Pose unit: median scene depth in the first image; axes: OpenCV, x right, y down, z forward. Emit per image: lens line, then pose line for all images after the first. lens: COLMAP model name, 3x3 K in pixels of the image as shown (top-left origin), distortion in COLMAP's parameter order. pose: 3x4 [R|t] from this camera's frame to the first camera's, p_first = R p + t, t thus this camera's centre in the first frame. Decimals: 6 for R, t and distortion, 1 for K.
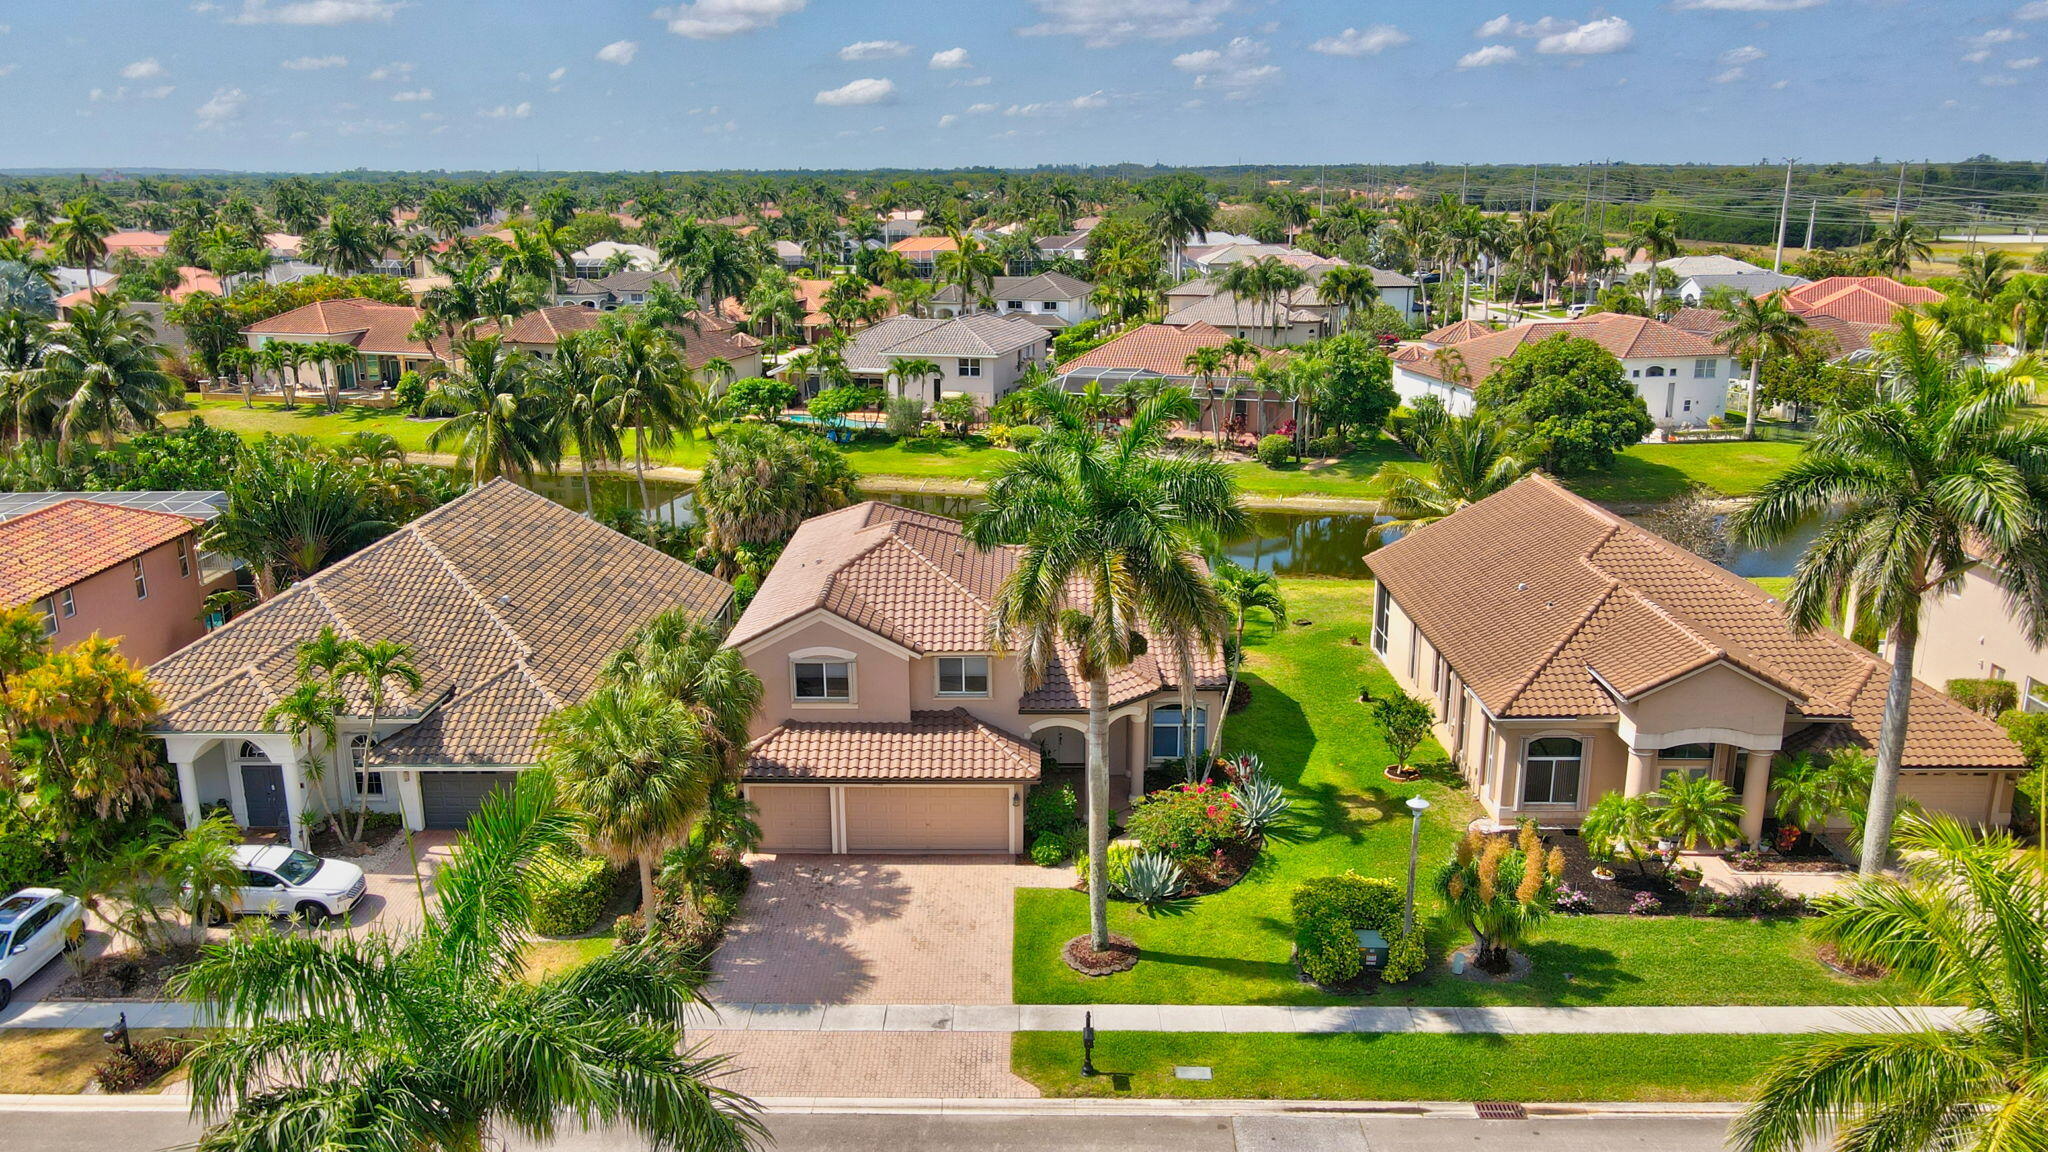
lens RADIAL K [[1483.6, 0, 1024.5], [0, 1483.6, 619.3], [0, 0, 1]] dist [-0.004187, 0.002728]
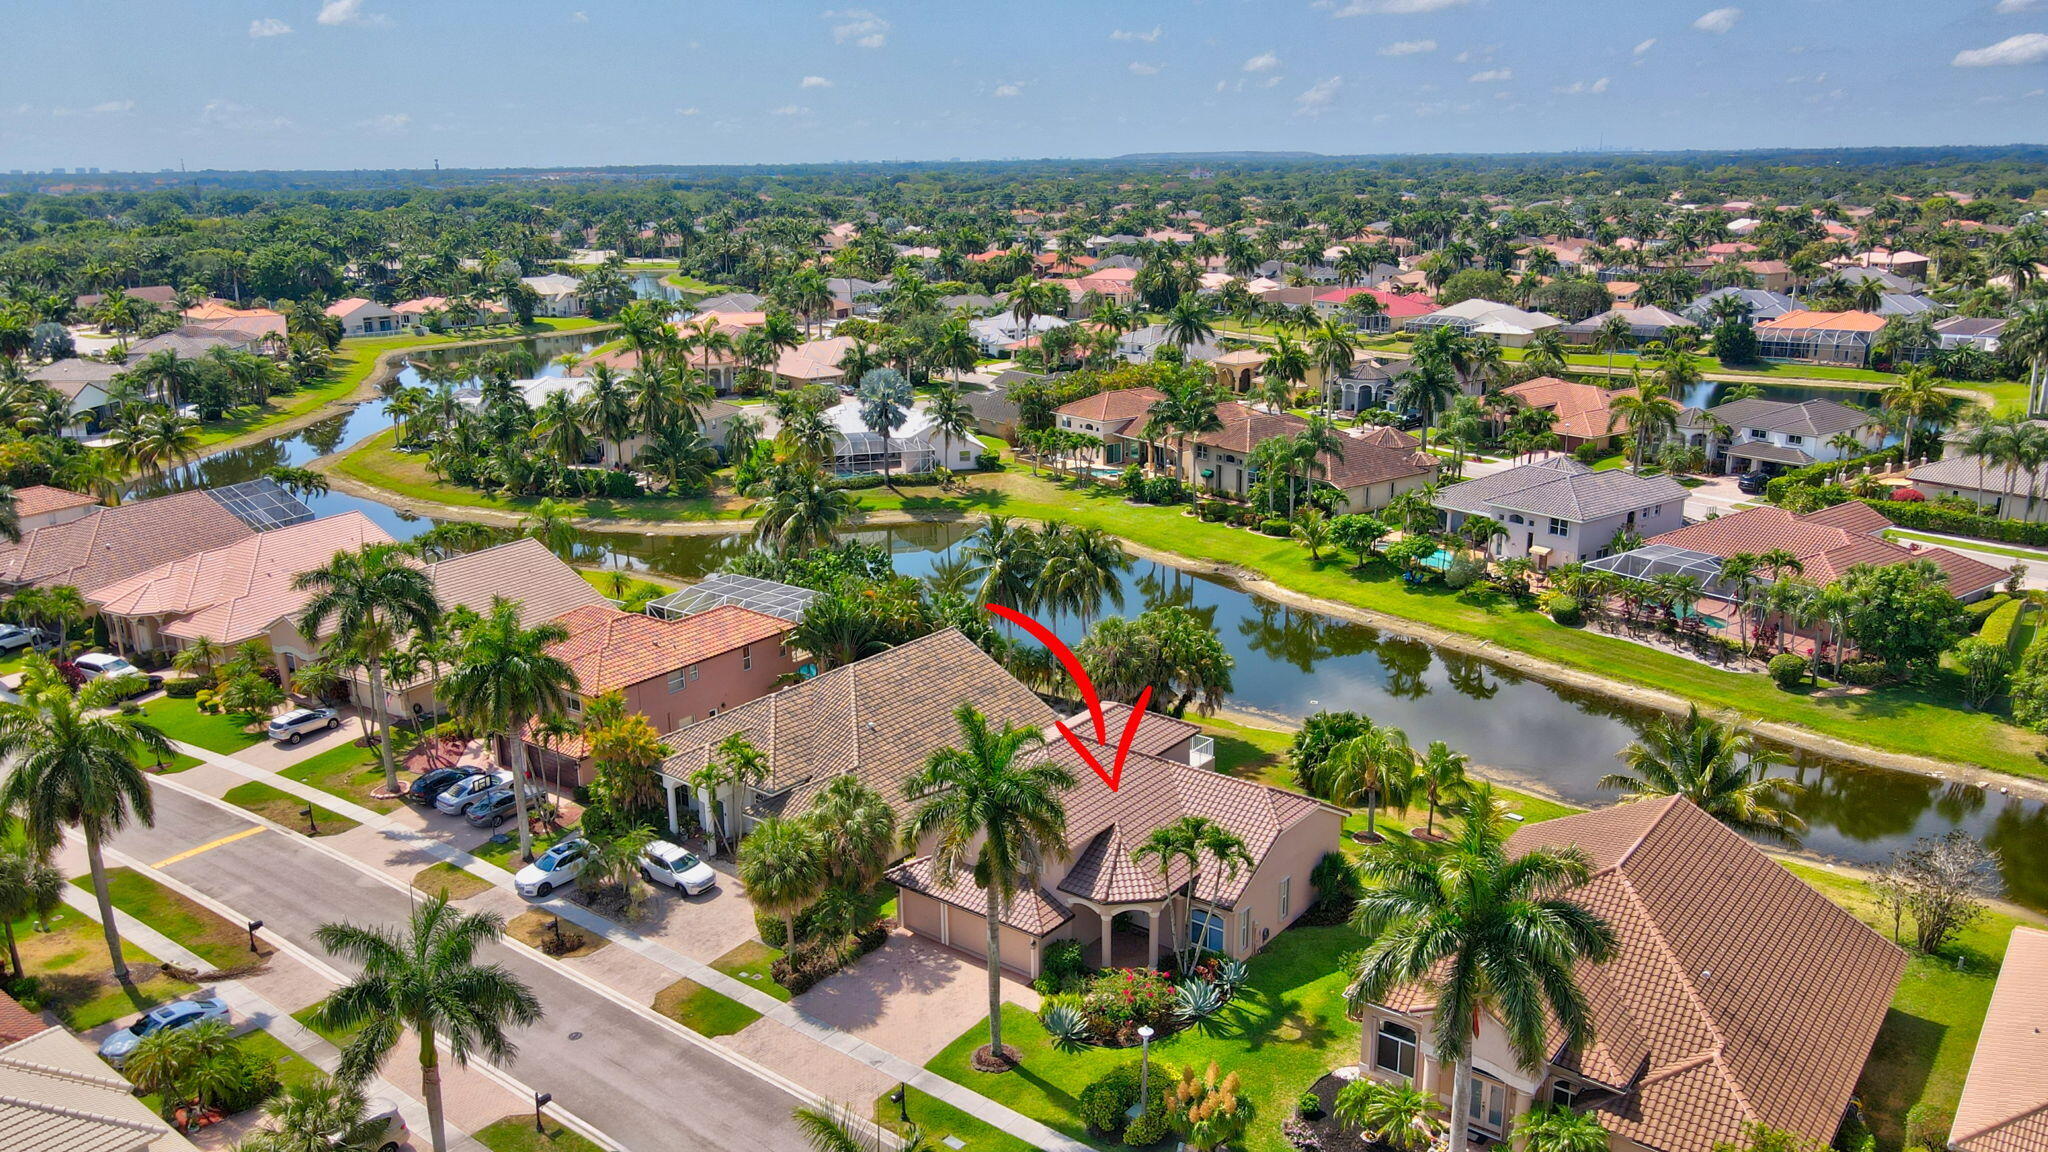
lens RADIAL K [[1525.1, 0, 1024.0], [0, 1525.1, 576.0], [0, 0, 1]] dist [0.026953, 0.005128]
pose [[0.791613, 0.157861, -0.590279, 0.852977], [-0.168797, 0.984955, 0.037040, -0.305335], [0.587245, 0.070316, 0.806349, -0.284364]]
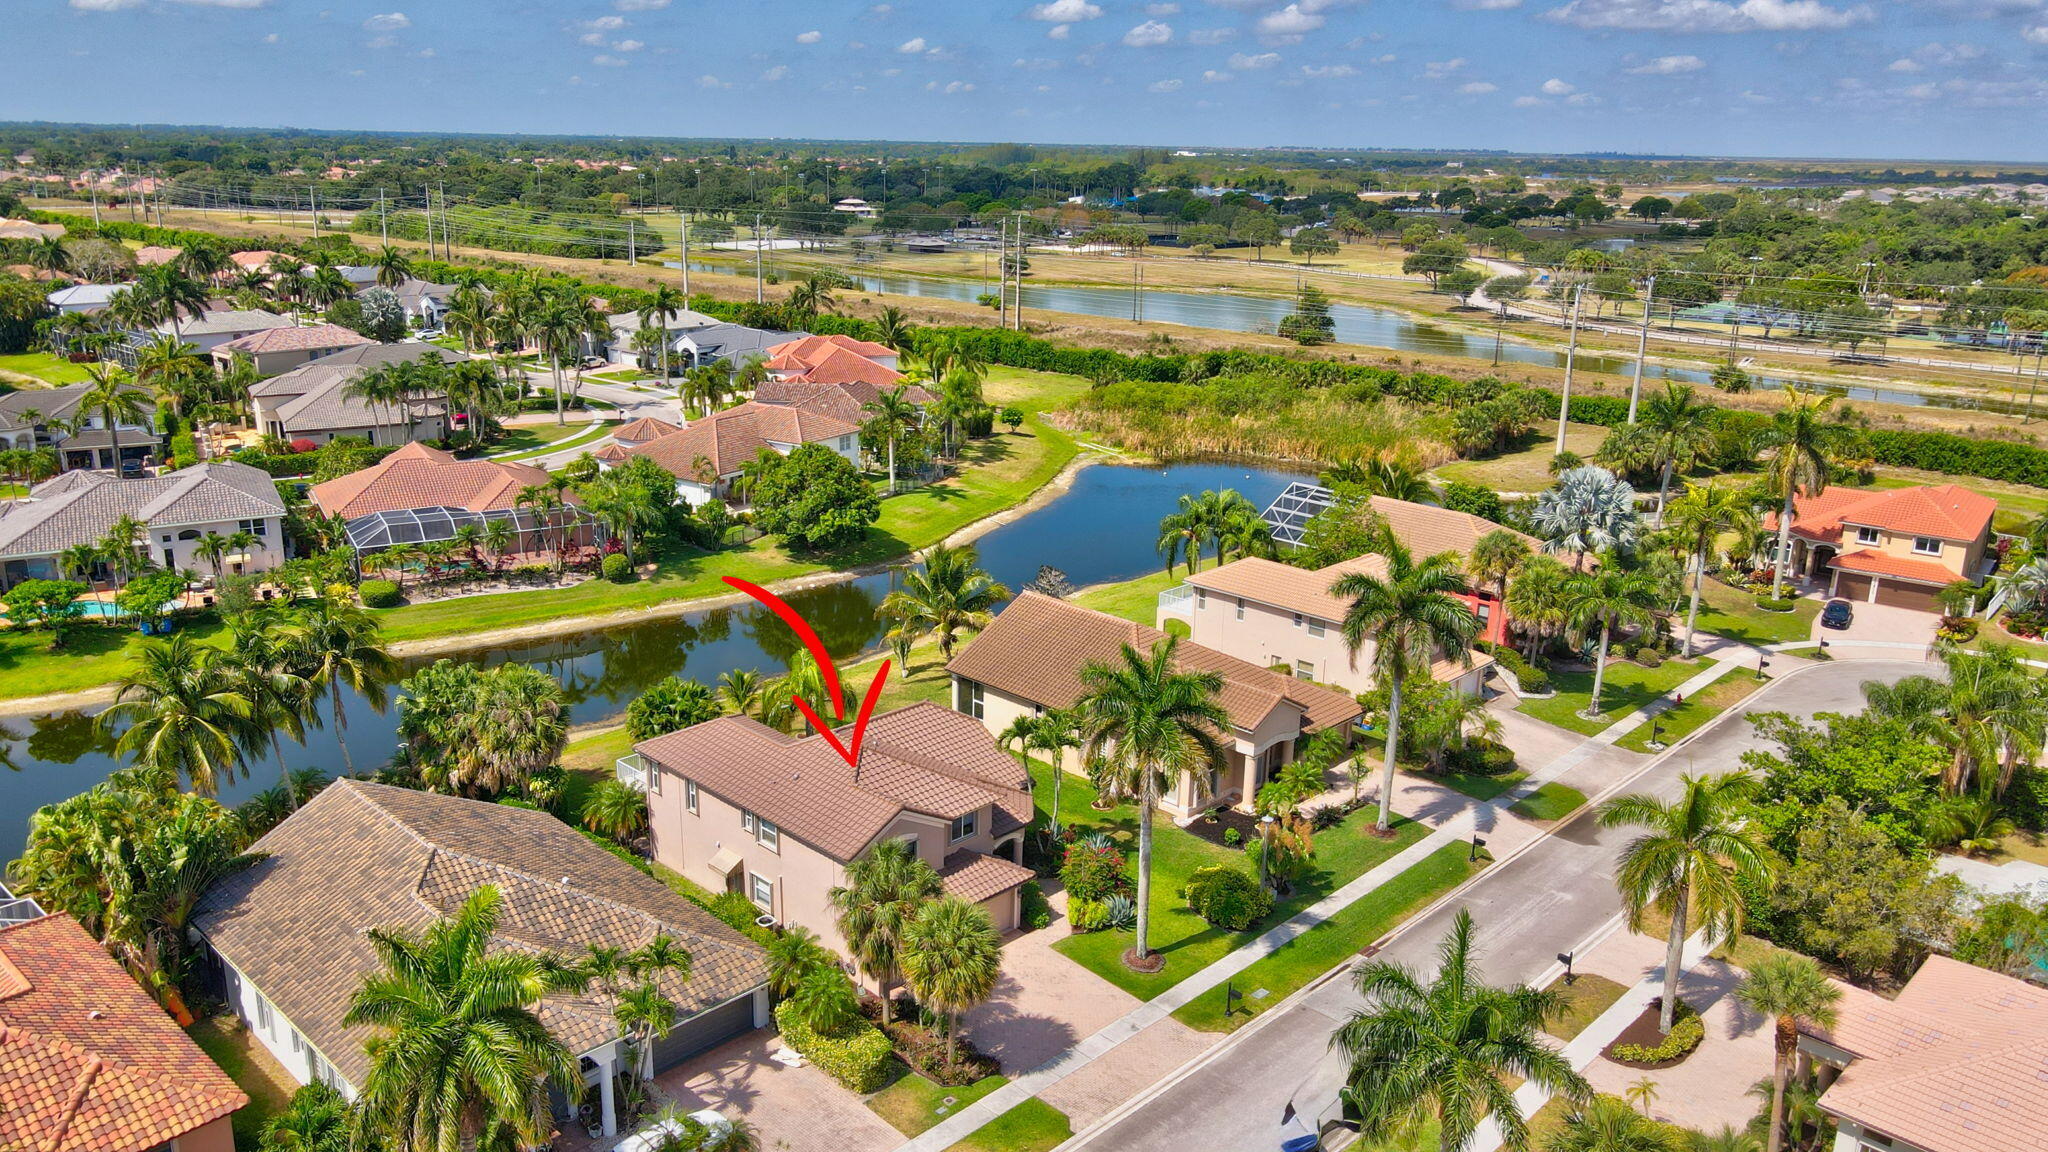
lens RADIAL K [[1487.3, 0, 1023.2], [0, 1487.3, 614.7], [0, 0, 1]] dist [0.004694, 0.006355]
pose [[0.693464, -0.195461, 0.693471, -1.024835], [0.184078, 0.978620, 0.091756, -0.304059], [-0.696579, 0.064023, 0.714617, -0.120294]]
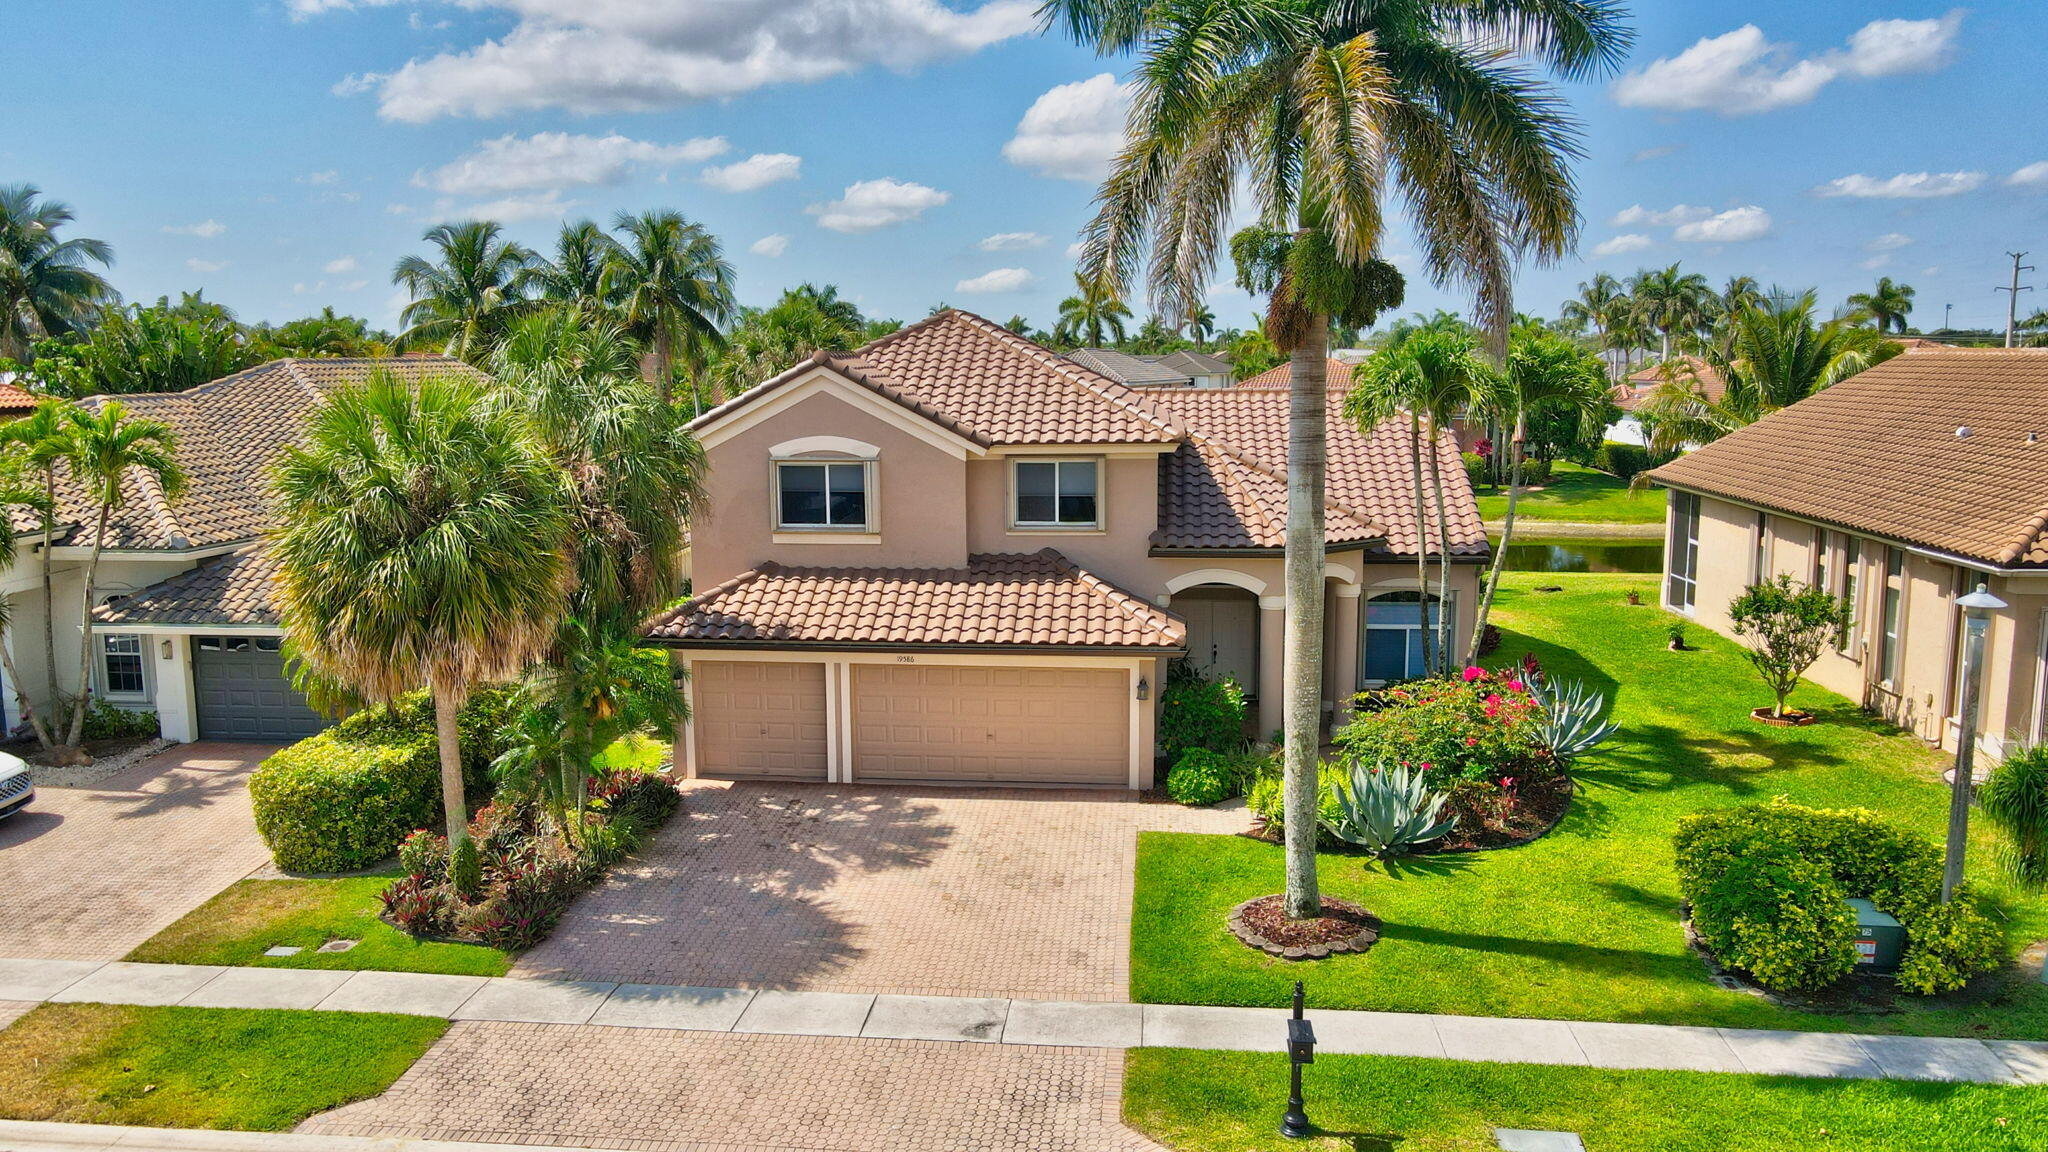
lens RADIAL K [[1487.3, 0, 1023.2], [0, 1487.3, 614.7], [0, 0, 1]] dist [0.004694, 0.006355]
pose [[0.996132, 0.013922, -0.086759, -0.001781], [-0.024407, 0.992352, -0.121000, 0.165952], [0.084411, 0.122649, 0.988854, 0.425158]]
